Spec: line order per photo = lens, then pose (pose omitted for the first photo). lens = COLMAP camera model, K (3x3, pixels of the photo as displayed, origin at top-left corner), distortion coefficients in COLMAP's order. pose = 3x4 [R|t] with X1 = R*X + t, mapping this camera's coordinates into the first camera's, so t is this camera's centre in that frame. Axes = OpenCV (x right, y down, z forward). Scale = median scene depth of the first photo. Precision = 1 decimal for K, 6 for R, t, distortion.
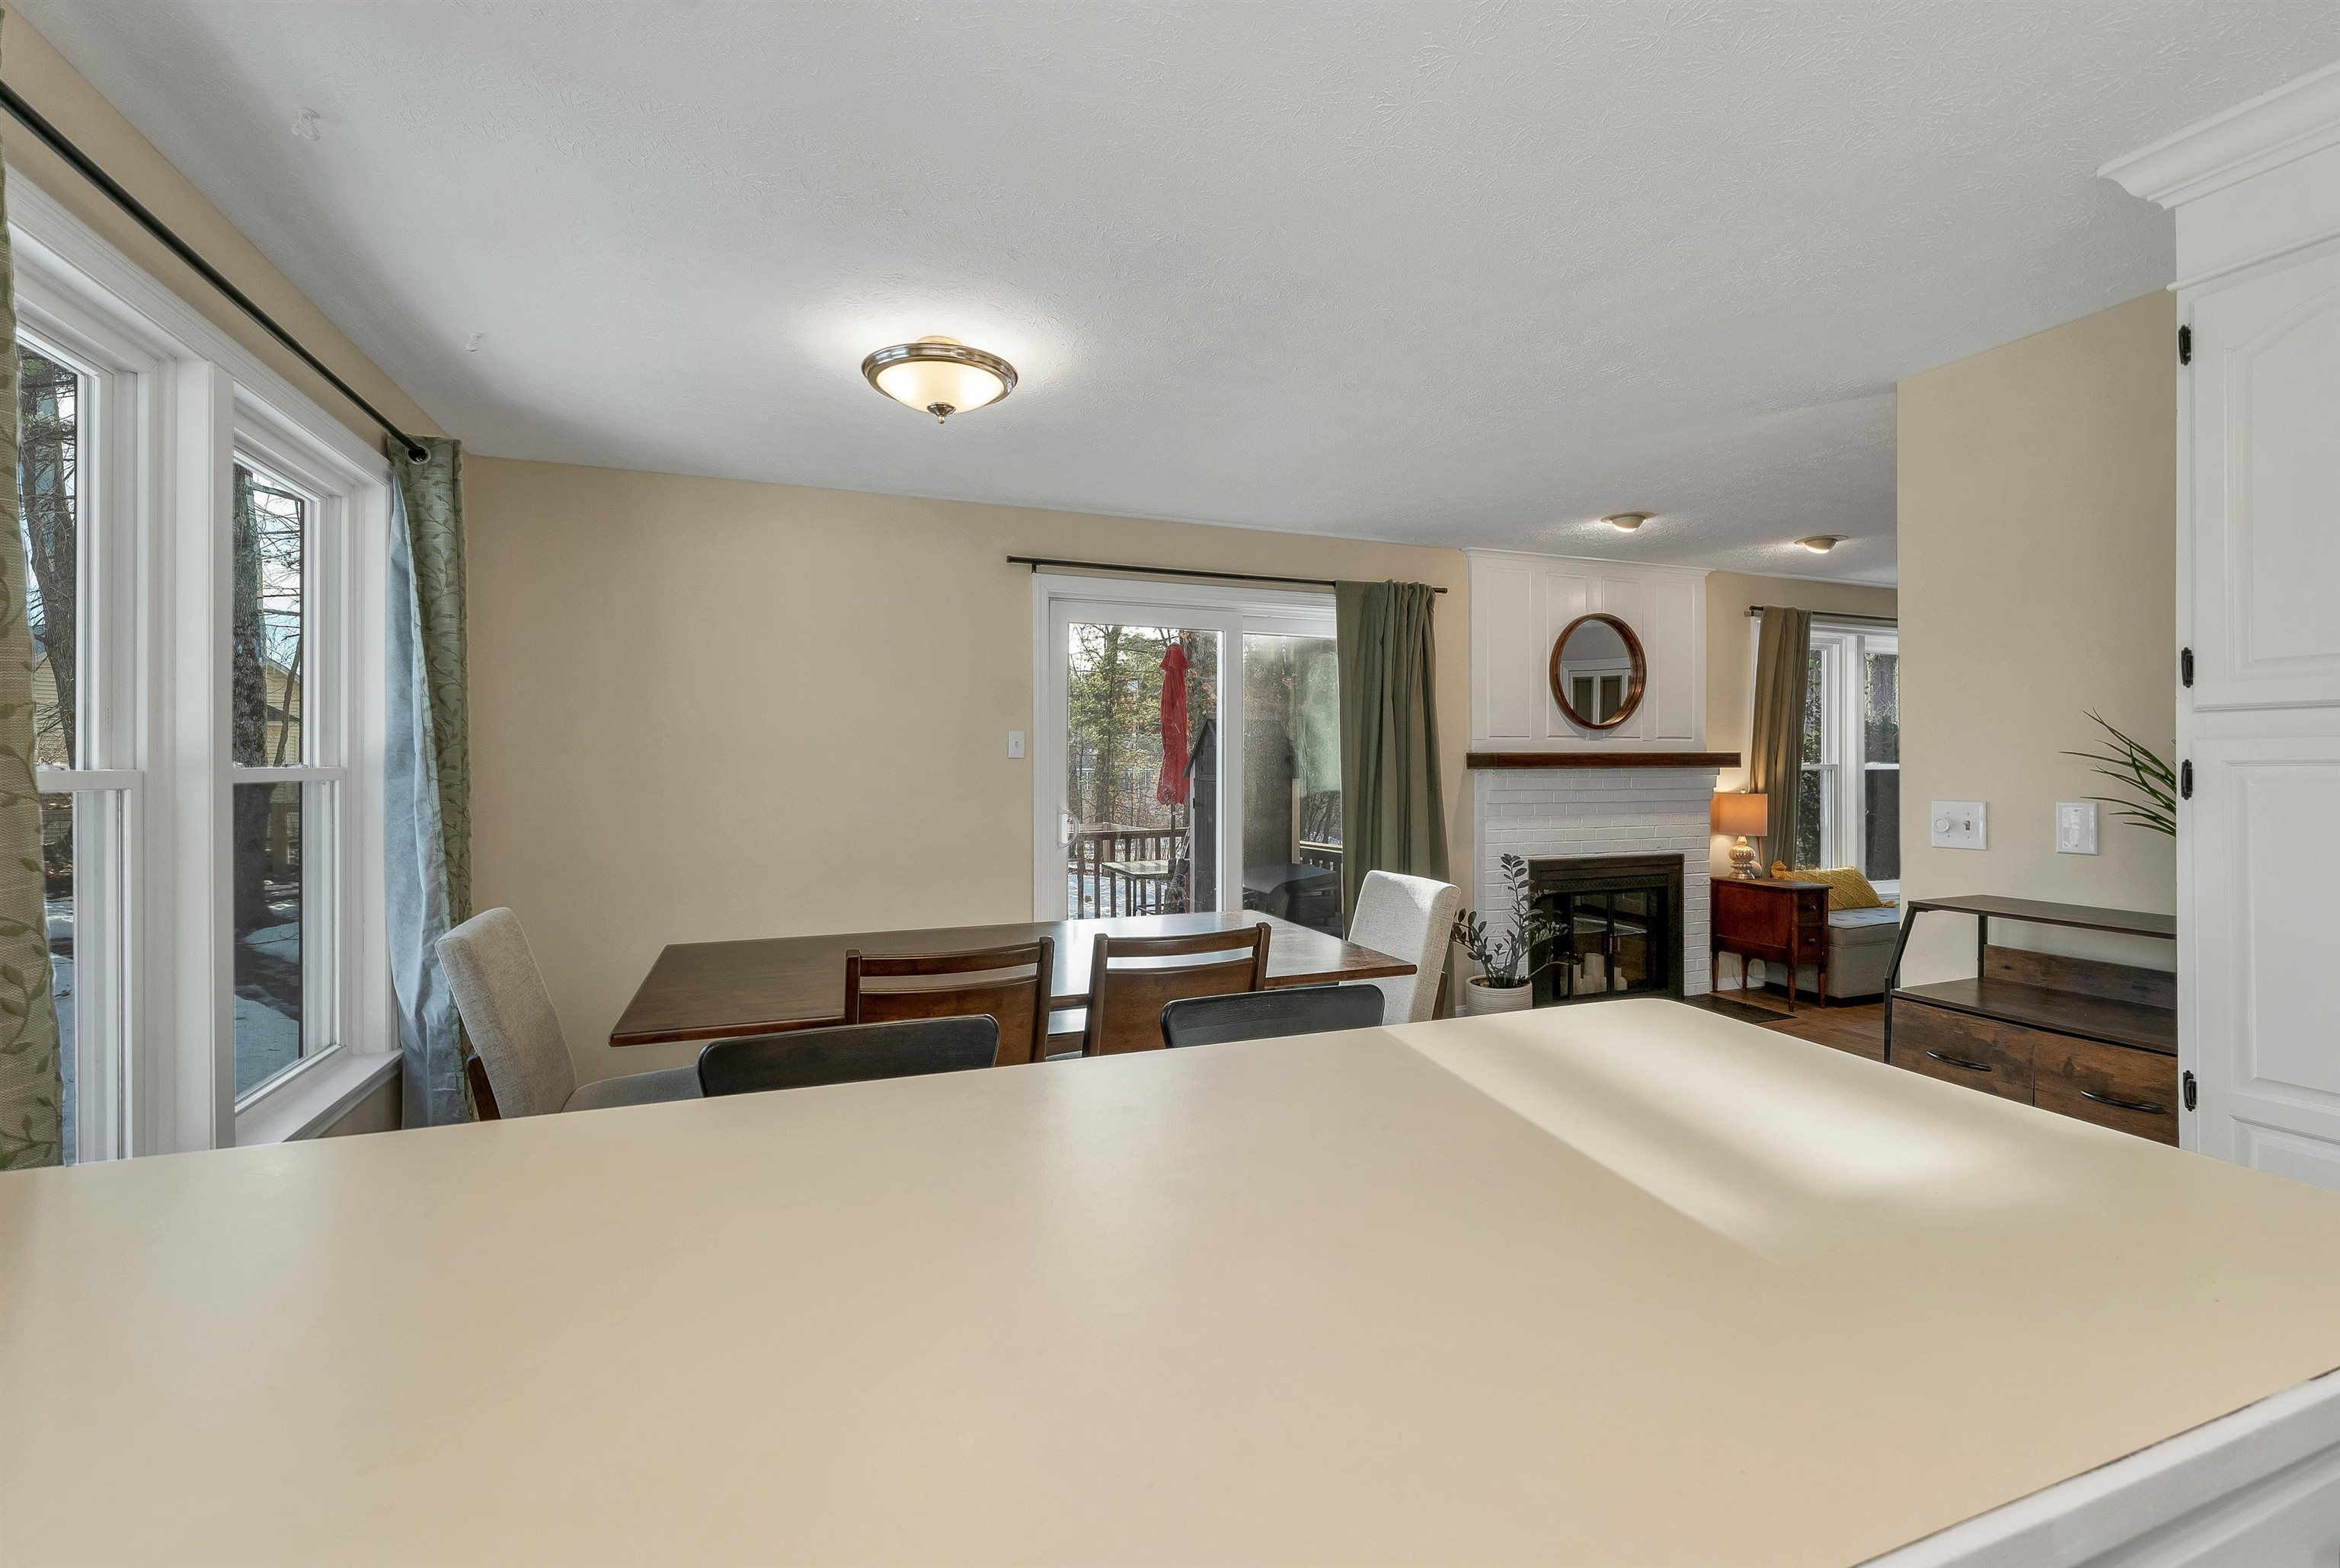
lens RADIAL K [[984.8, 0, 1168.4], [0, 984.8, 760.4], [0, 0, 1]] dist [0.000069, 0.000372]
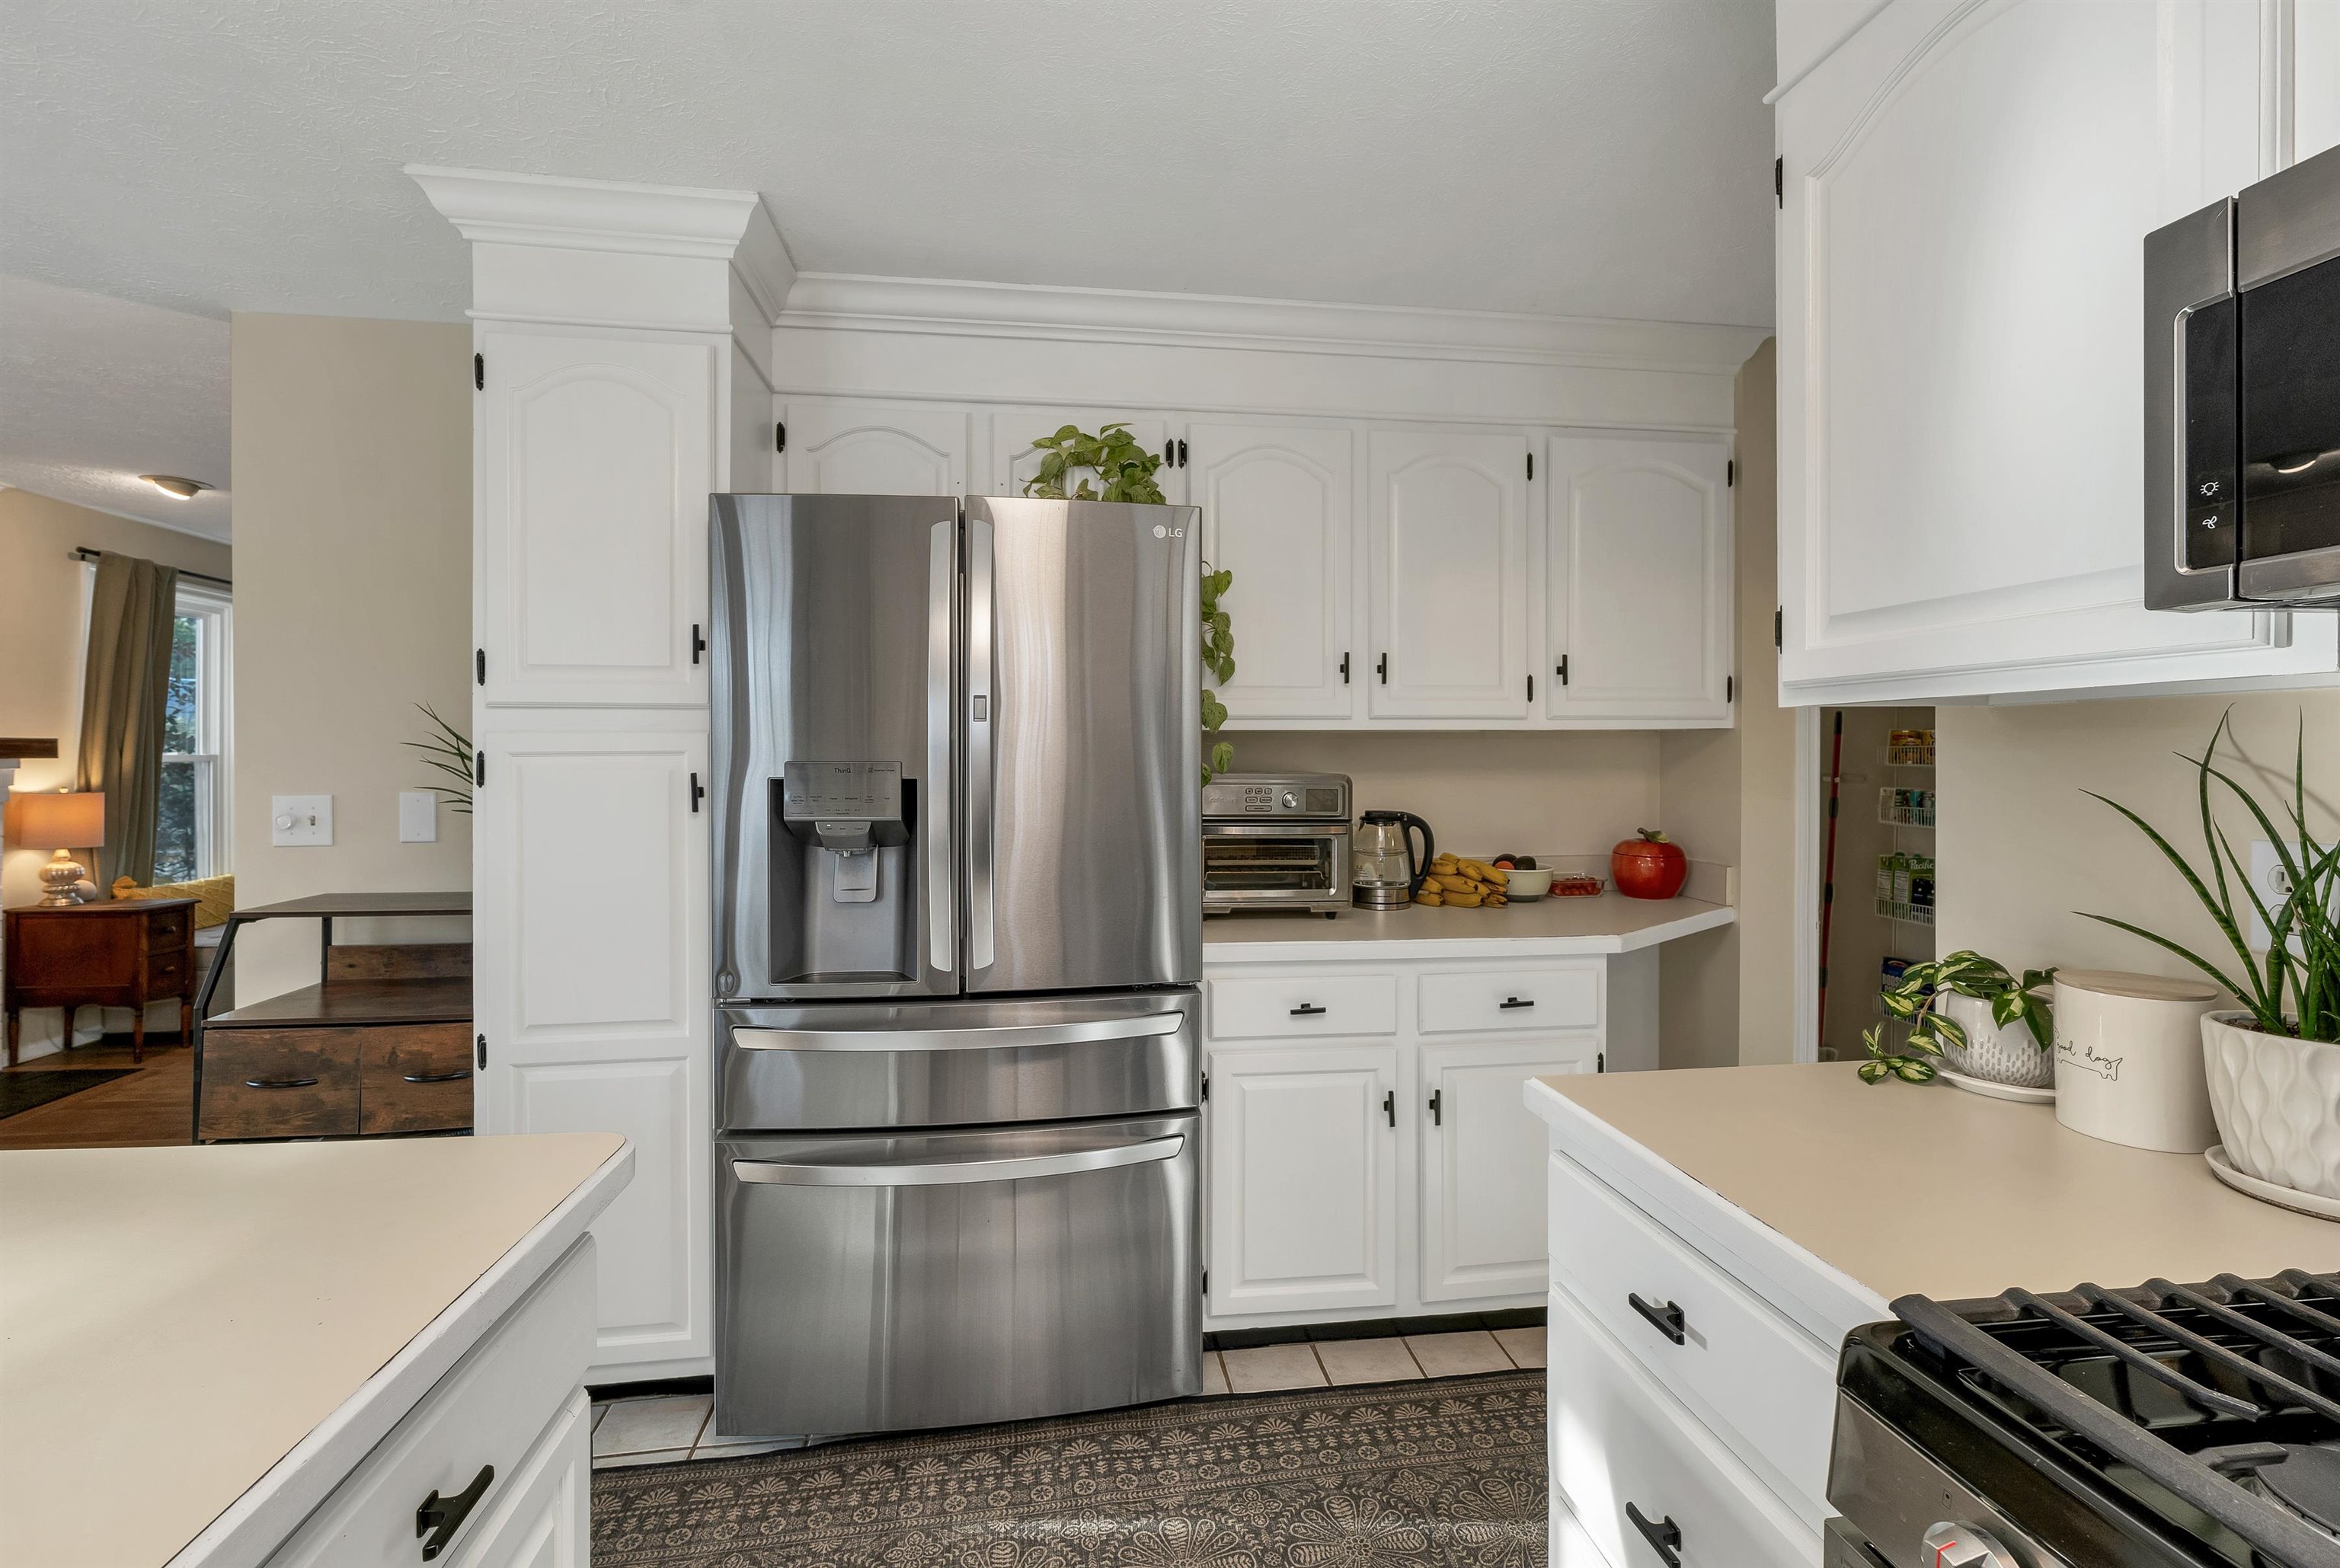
lens RADIAL K [[984.8, 0, 1168.4], [0, 984.8, 760.4], [0, 0, 1]] dist [0.000069, 0.000372]
pose [[0.233328, -0.002090, 0.972396, 0.059416], [-0.006696, 0.999971, 0.003756, 0.000243], [-0.972375, -0.007388, 0.233307, -0.000017]]
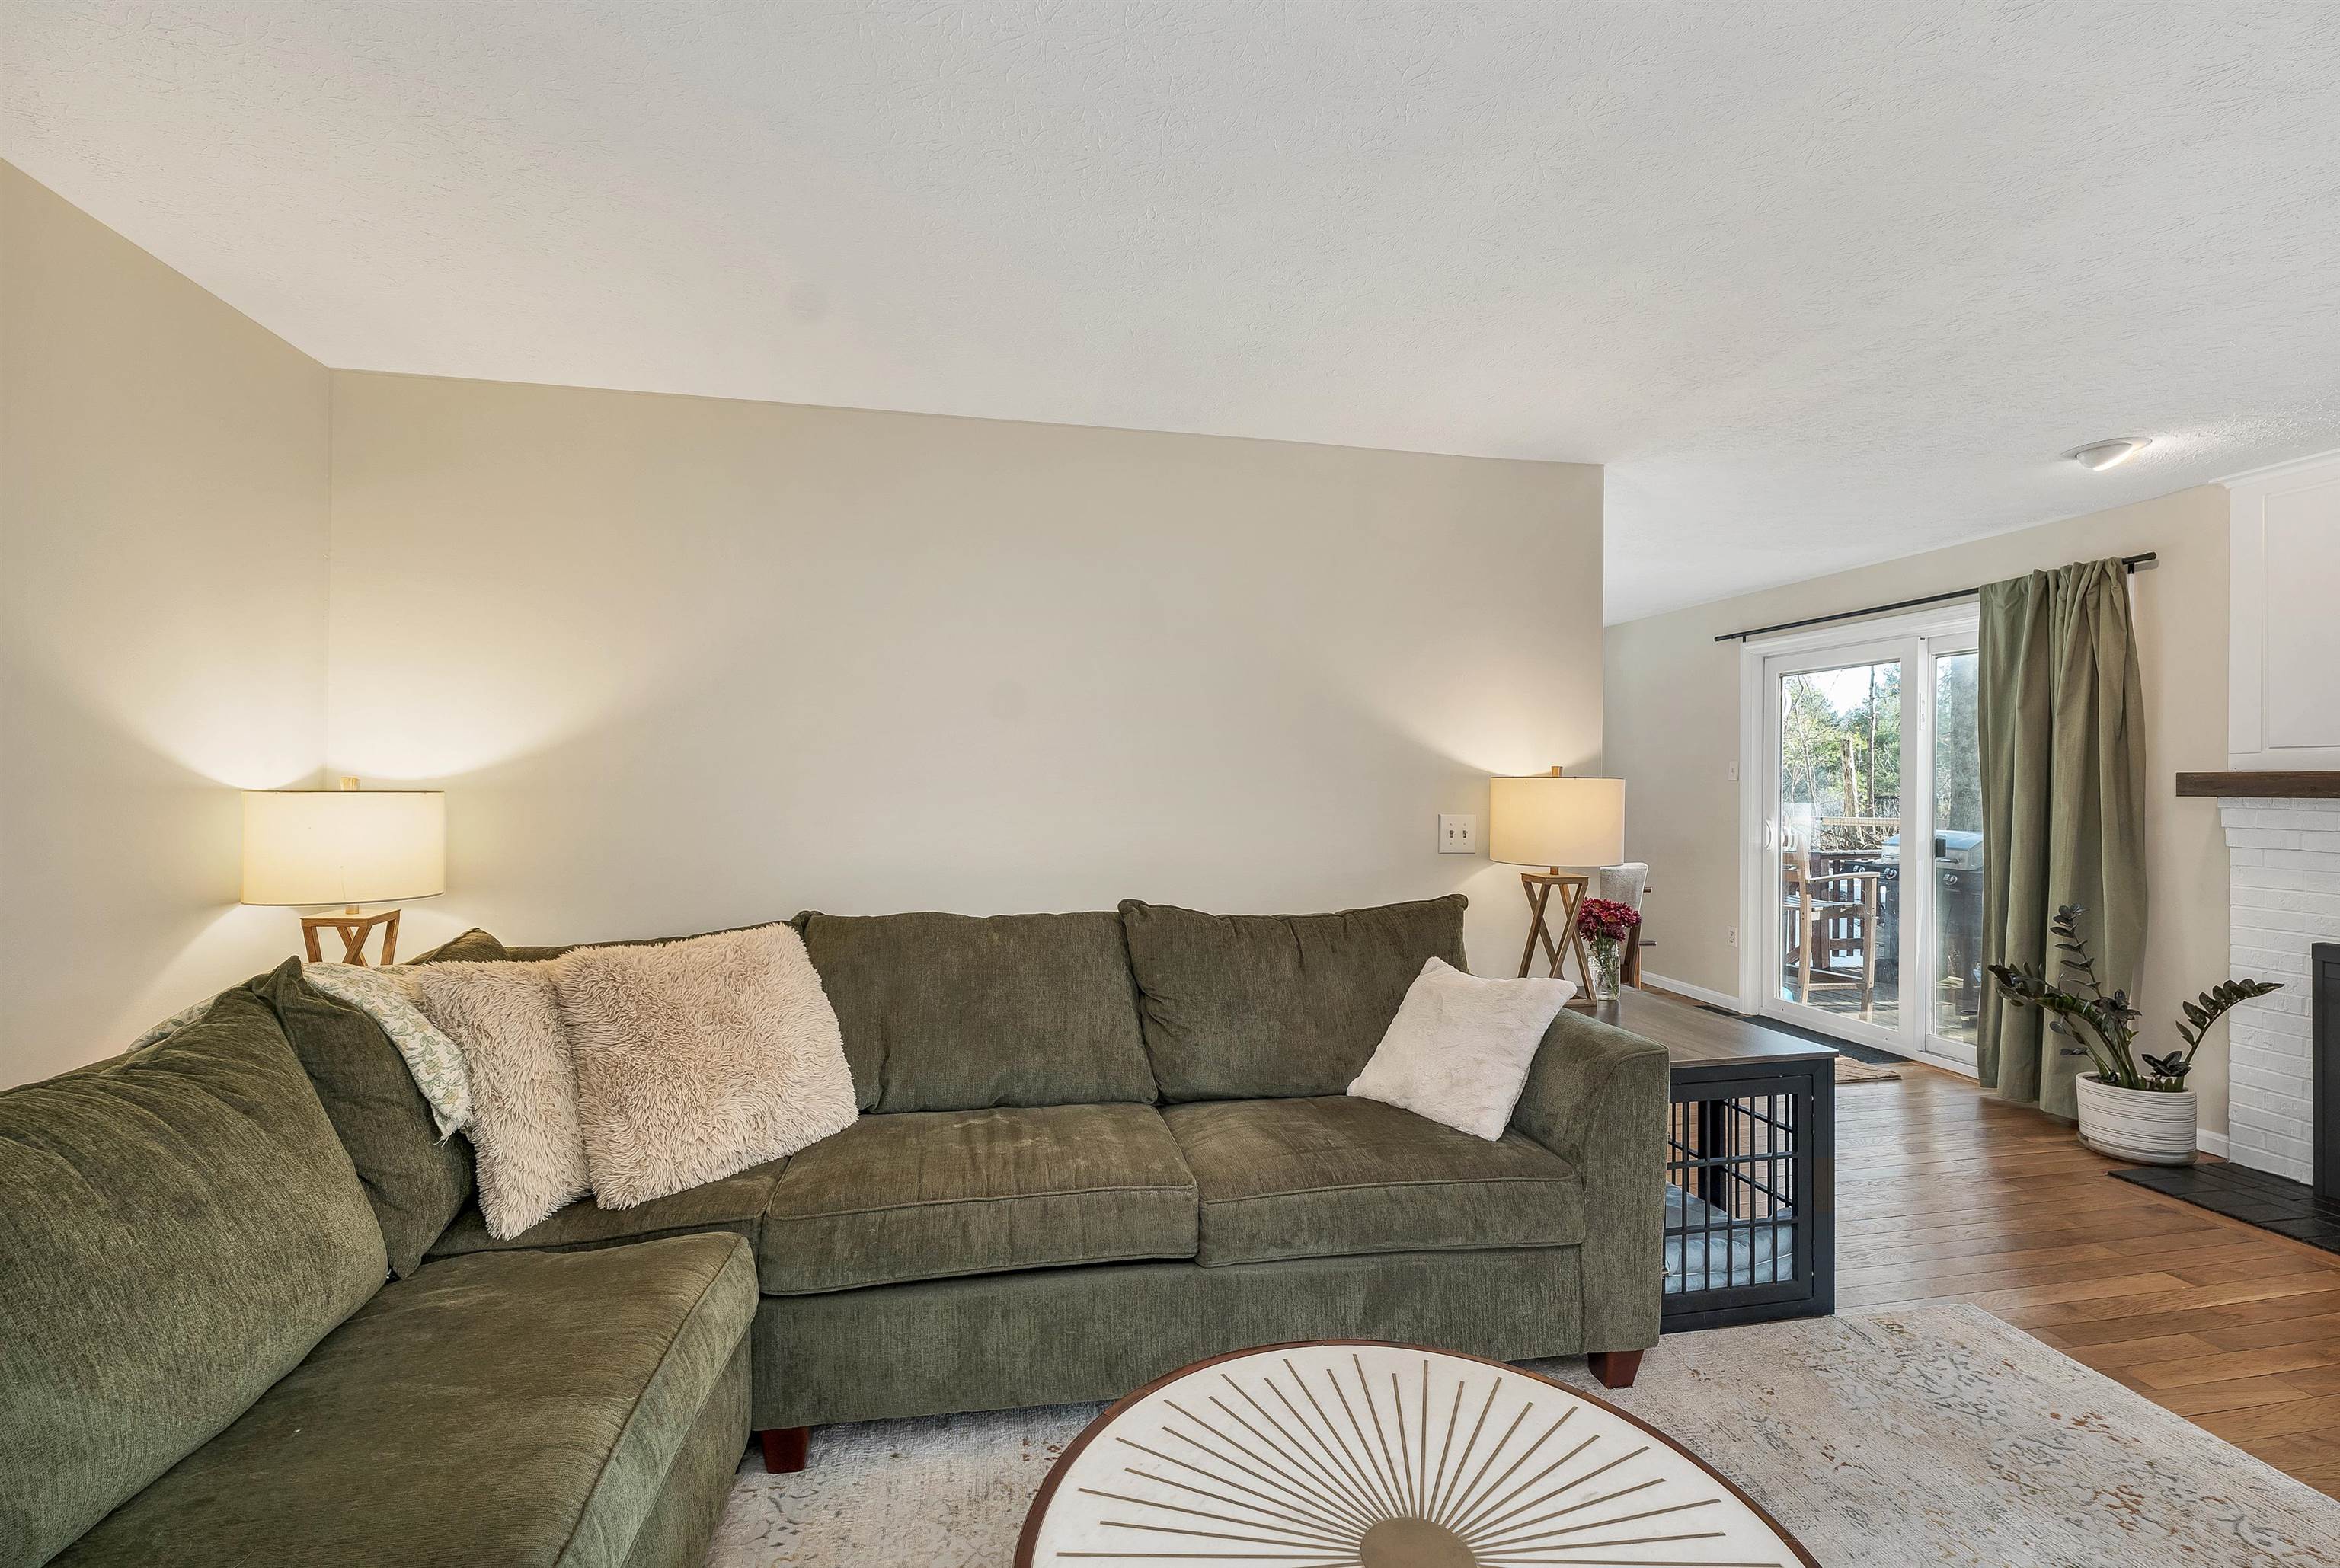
lens RADIAL K [[996.4, 0, 1170.0], [0, 996.4, 784.0], [0, 0, 1]] dist [0.001804, 0.000201]
pose [[-0.177796, 0.004519, -0.984057, 1.349082], [-0.000362, 0.999989, 0.004657, -0.002766], [0.984067, 0.001184, -0.177793, 0.467701]]
